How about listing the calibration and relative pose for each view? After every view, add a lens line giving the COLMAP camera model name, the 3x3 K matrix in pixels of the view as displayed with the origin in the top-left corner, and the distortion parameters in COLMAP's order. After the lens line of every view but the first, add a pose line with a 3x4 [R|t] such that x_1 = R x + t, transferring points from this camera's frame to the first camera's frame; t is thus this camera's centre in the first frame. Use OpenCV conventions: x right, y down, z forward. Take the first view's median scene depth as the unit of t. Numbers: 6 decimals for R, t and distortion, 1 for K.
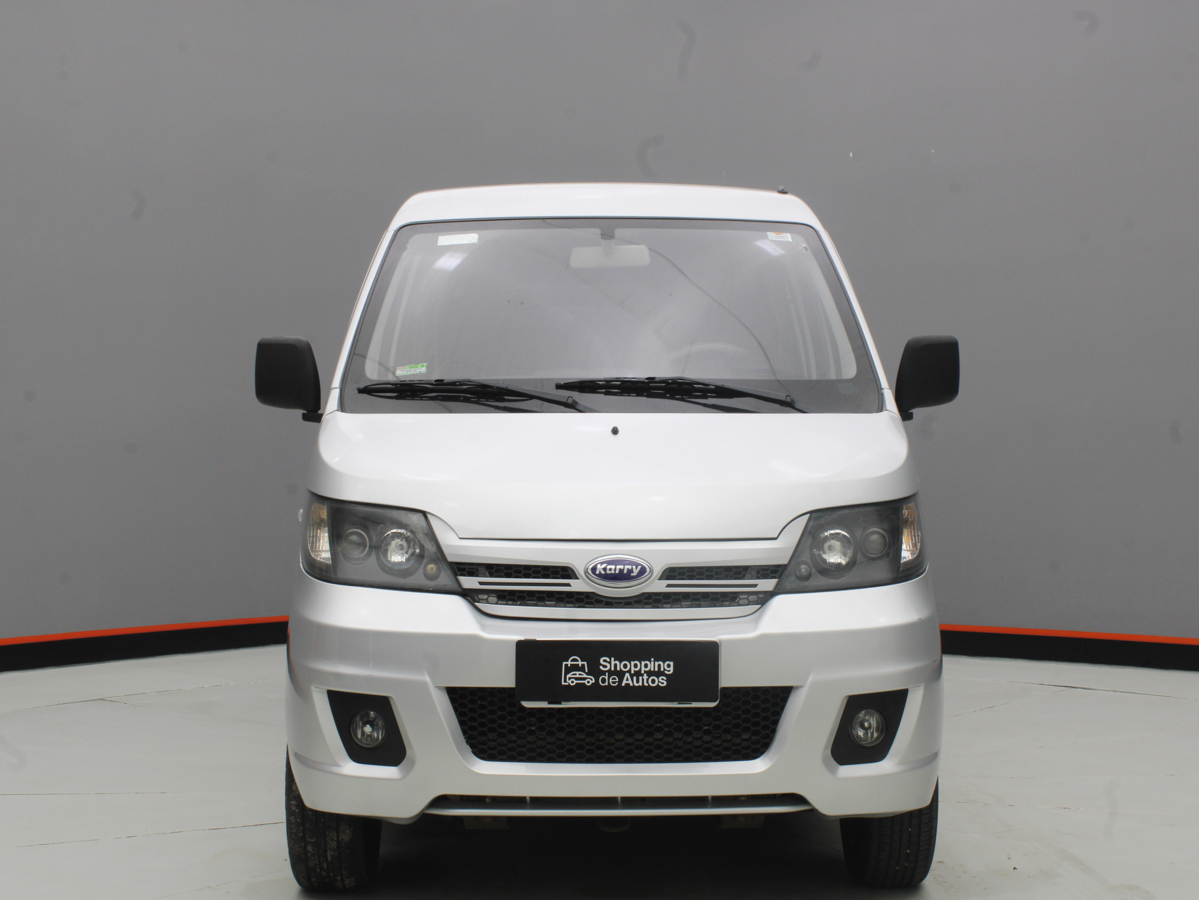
lens RADIAL K [[1820.4, 0, 599.5], [0, 1820.4, 450.0], [0, 0, 1]] dist [-0.073905, 0.059802]
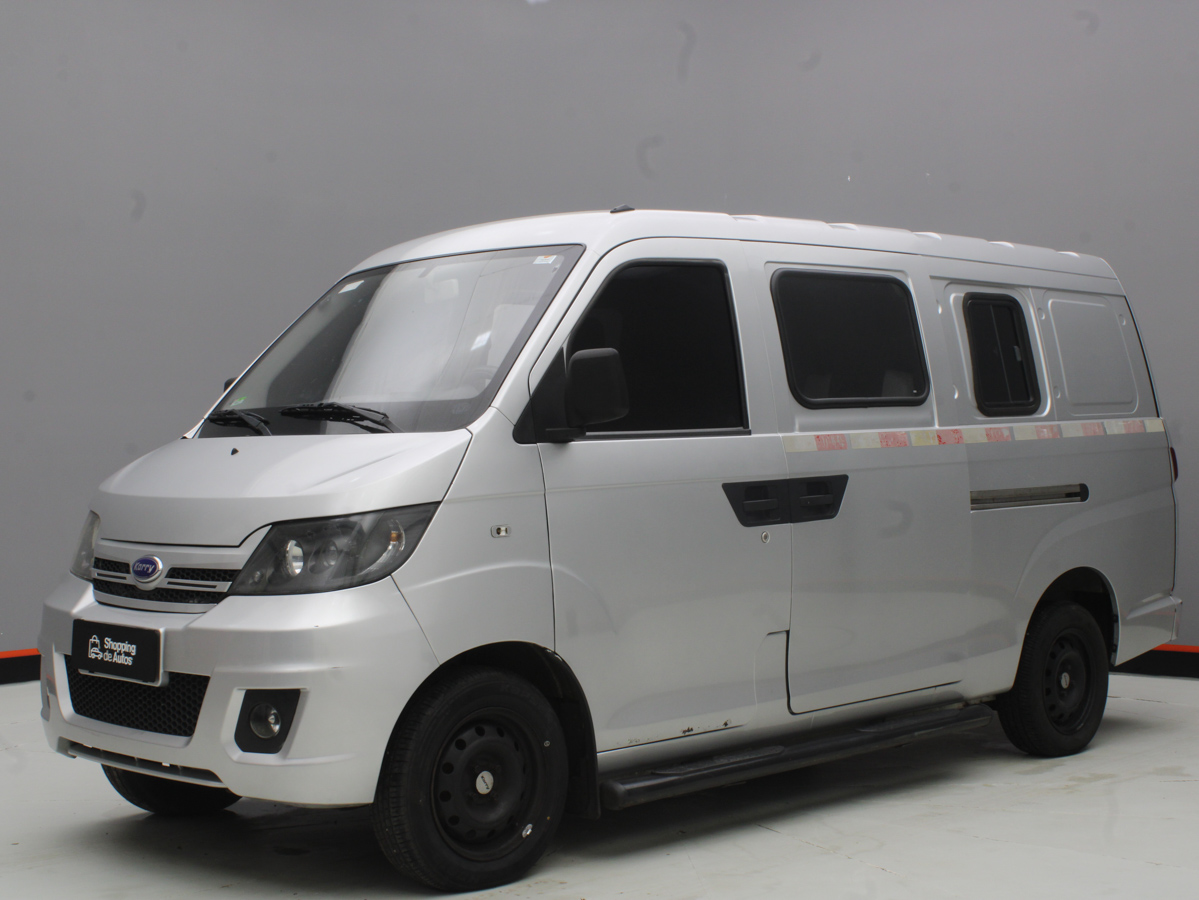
lens RADIAL K [[1762.7, 0, 599.5], [0, 1762.7, 450.0], [0, 0, 1]] dist [-0.083670, 0.055784]
pose [[0.689428, -0.009282, -0.724295, 1.060816], [0.005886, 0.999957, -0.007211, -0.002167], [0.724331, 0.000708, 0.689453, 0.415284]]
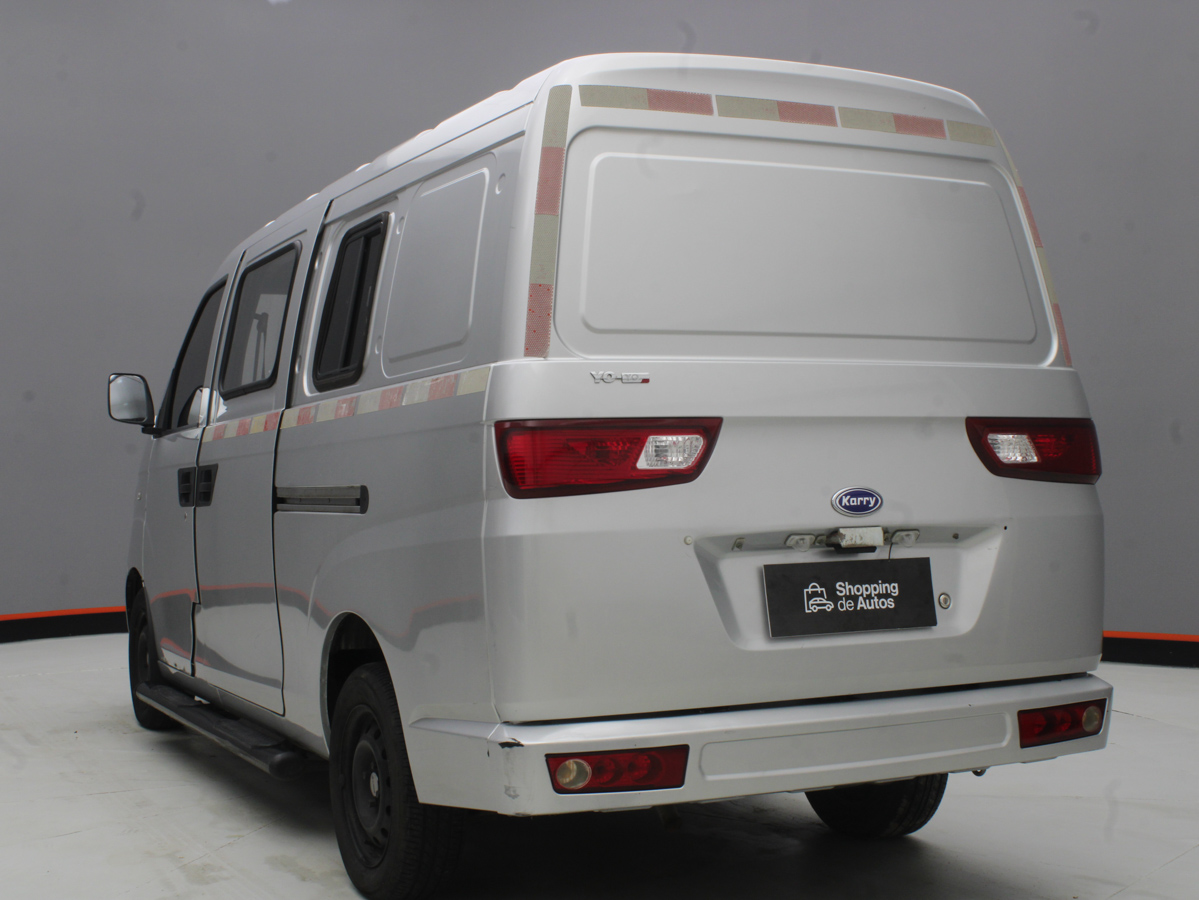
lens RADIAL K [[1672.4, 0, 599.5], [0, 1672.4, 450.0], [0, 0, 1]] dist [-0.031052, -0.007185]
pose [[-0.905460, 0.008027, -0.424355, 0.486359], [0.009078, 0.999959, -0.000456, 0.000552], [0.424333, -0.004266, -0.905496, 2.825592]]
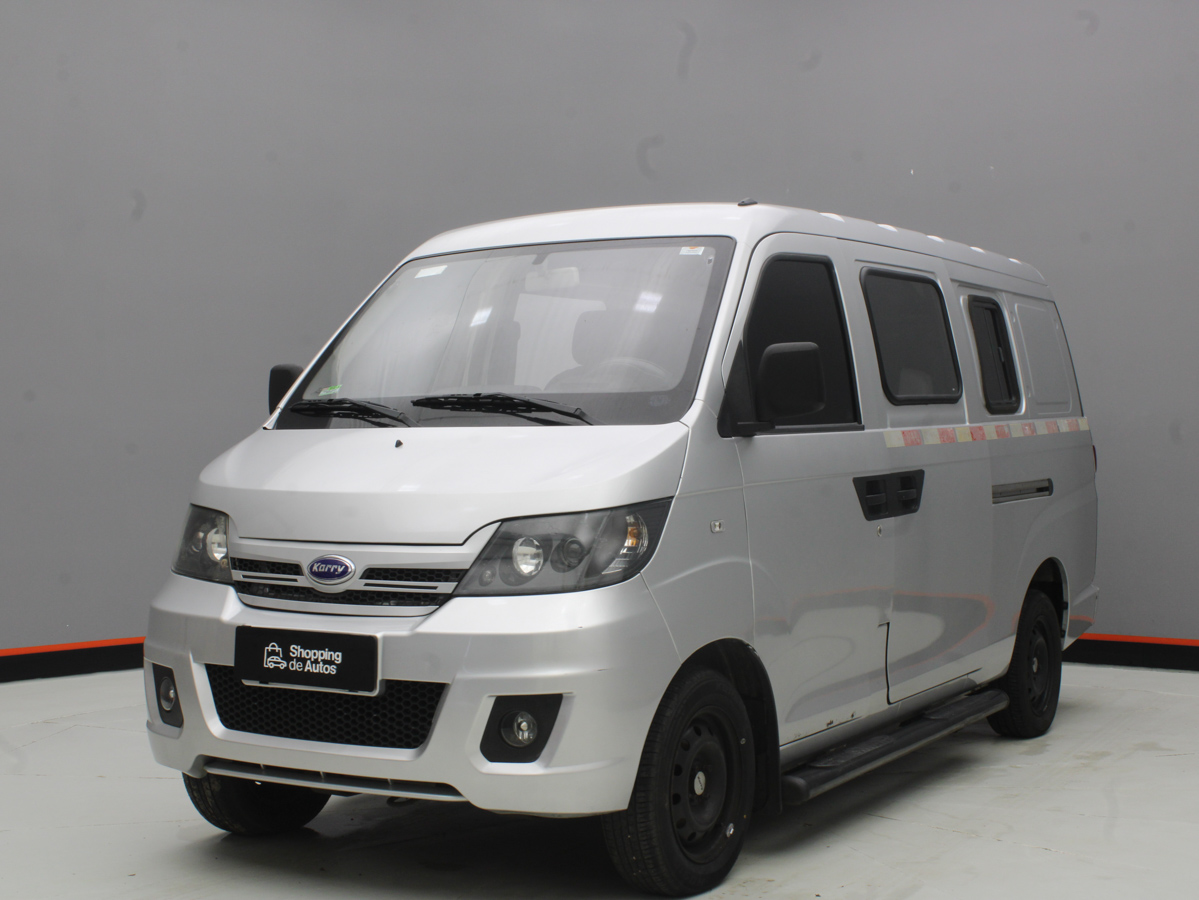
lens RADIAL K [[1762.7, 0, 599.5], [0, 1762.7, 450.0], [0, 0, 1]] dist [-0.083670, 0.055784]
pose [[0.850725, -0.003306, -0.525601, 0.719248], [0.001769, 0.999993, -0.003427, -0.003051], [0.525609, 0.001985, 0.850724, 0.166951]]
